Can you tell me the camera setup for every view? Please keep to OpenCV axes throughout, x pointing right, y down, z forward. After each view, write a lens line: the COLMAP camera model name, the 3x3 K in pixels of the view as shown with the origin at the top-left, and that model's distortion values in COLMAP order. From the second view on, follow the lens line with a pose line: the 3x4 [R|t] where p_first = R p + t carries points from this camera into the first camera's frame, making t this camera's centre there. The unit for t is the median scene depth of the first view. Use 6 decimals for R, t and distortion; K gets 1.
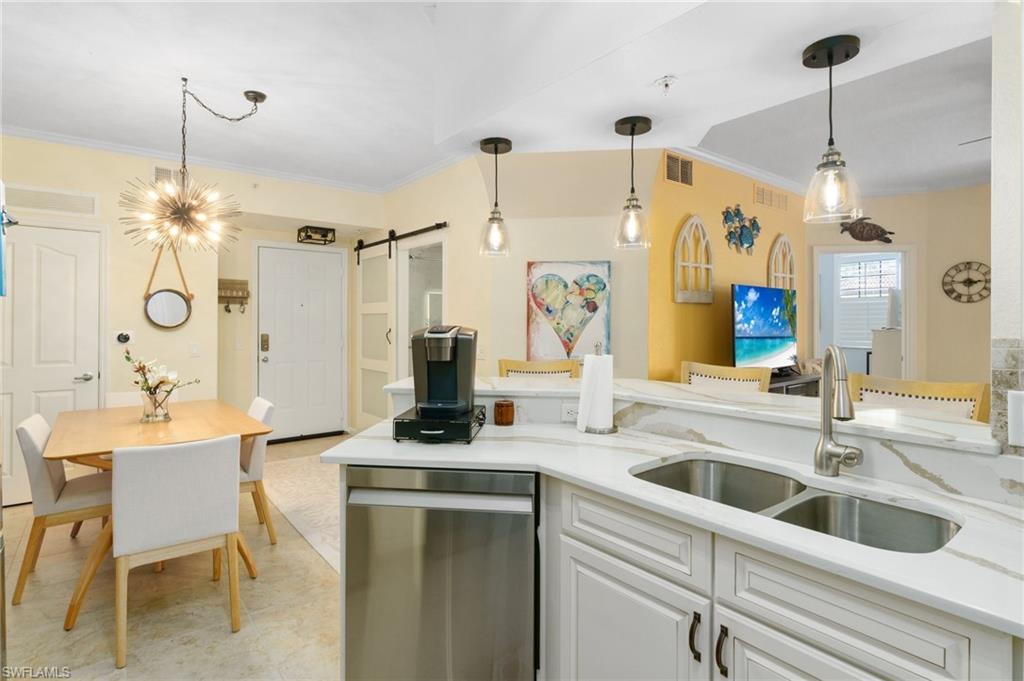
lens RADIAL K [[517.5, 0, 506.2], [0, 517.5, 324.5], [0, 0, 1]] dist [-0.005023, -0.000734]
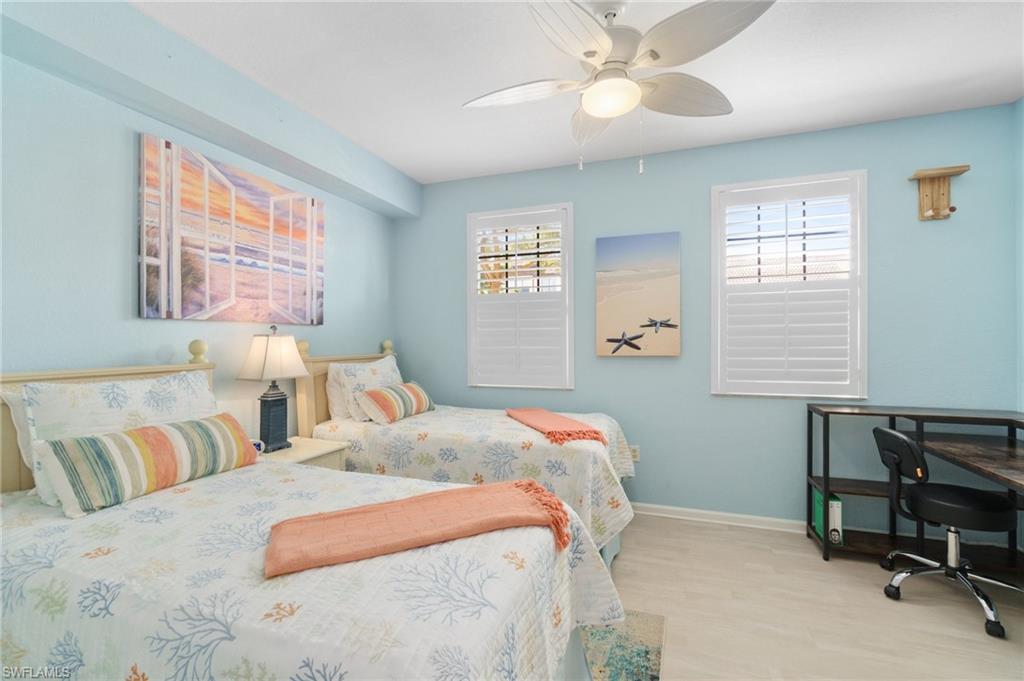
lens RADIAL K [[440.9, 0, 513.8], [0, 440.9, 339.5], [0, 0, 1]] dist [-0.003324, 0.000015]
pose [[0.844856, -0.002951, 0.534986, 0.583445], [0.006905, 0.999962, -0.005388, -0.006197], [-0.534949, 0.008246, 0.844844, 1.576434]]
